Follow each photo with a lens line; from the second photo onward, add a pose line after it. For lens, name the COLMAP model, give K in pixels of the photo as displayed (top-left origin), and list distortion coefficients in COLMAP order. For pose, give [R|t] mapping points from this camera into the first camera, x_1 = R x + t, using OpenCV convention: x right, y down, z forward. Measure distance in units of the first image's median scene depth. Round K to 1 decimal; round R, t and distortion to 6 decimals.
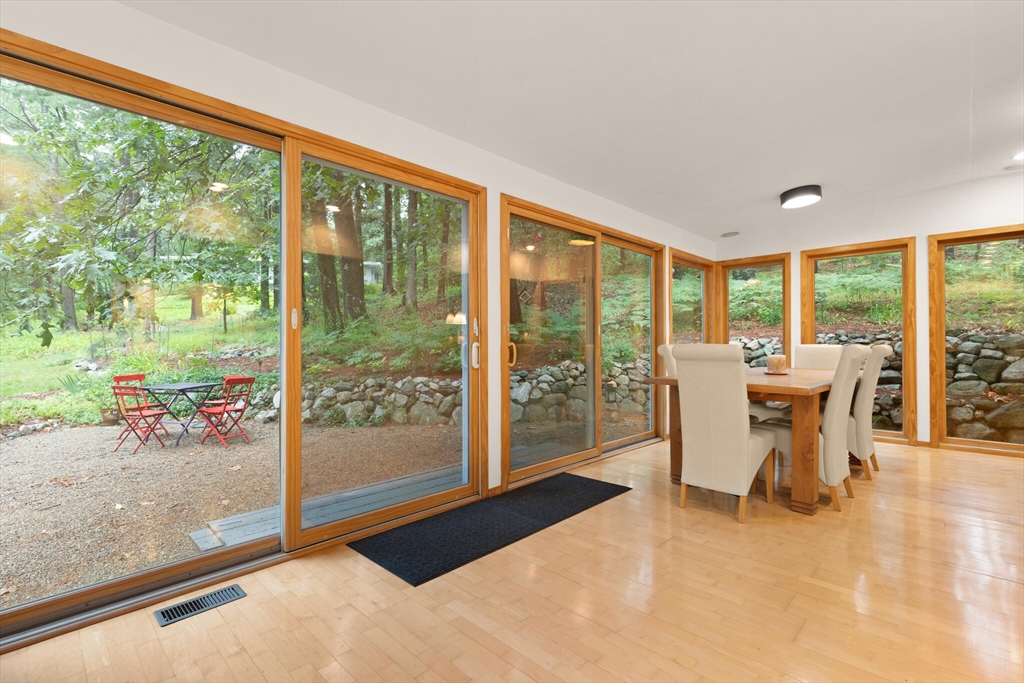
lens RADIAL K [[463.6, 0, 512.8], [0, 463.6, 342.7], [0, 0, 1]] dist [0.007387, -0.002624]
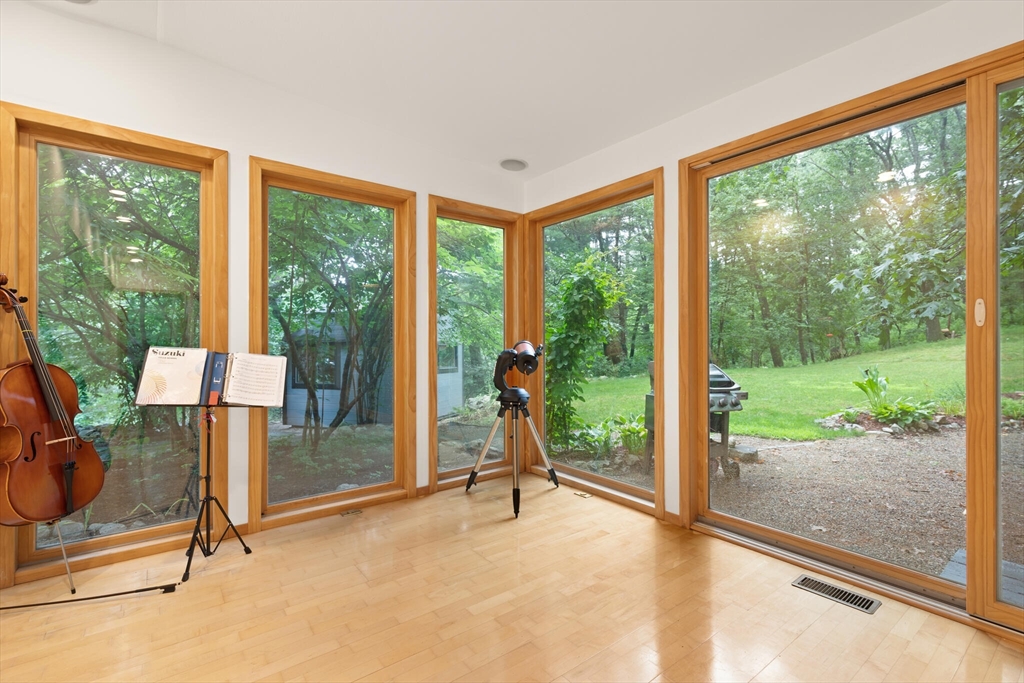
lens RADIAL K [[463.6, 0, 521.5], [0, 463.6, 341.3], [0, 0, 1]] dist [0.007387, -0.002624]
pose [[-0.131708, 0.002262, -0.991286, 0.381928], [0.000432, 0.999997, 0.002225, -0.006868], [0.991288, -0.000135, -0.131709, 0.362982]]
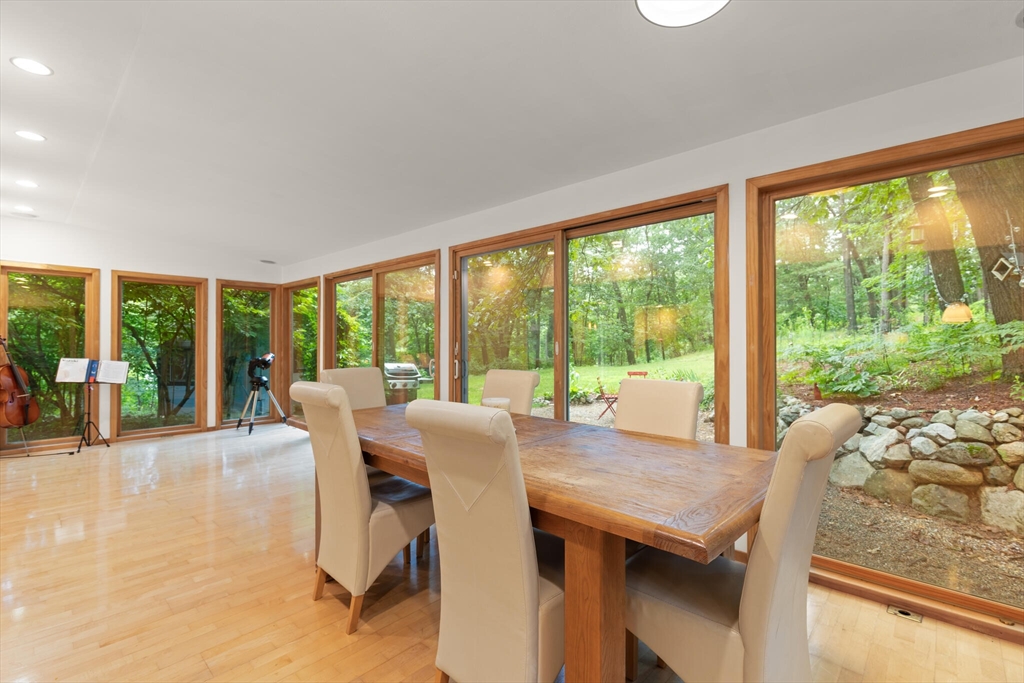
lens RADIAL K [[463.6, 0, 518.8], [0, 463.6, 340.2], [0, 0, 1]] dist [0.007387, -0.002624]
pose [[0.020428, -0.001333, -0.999790, 0.548014], [-0.001715, 0.999998, -0.001368, -0.015284], [0.999790, 0.001743, 0.020426, 0.509854]]
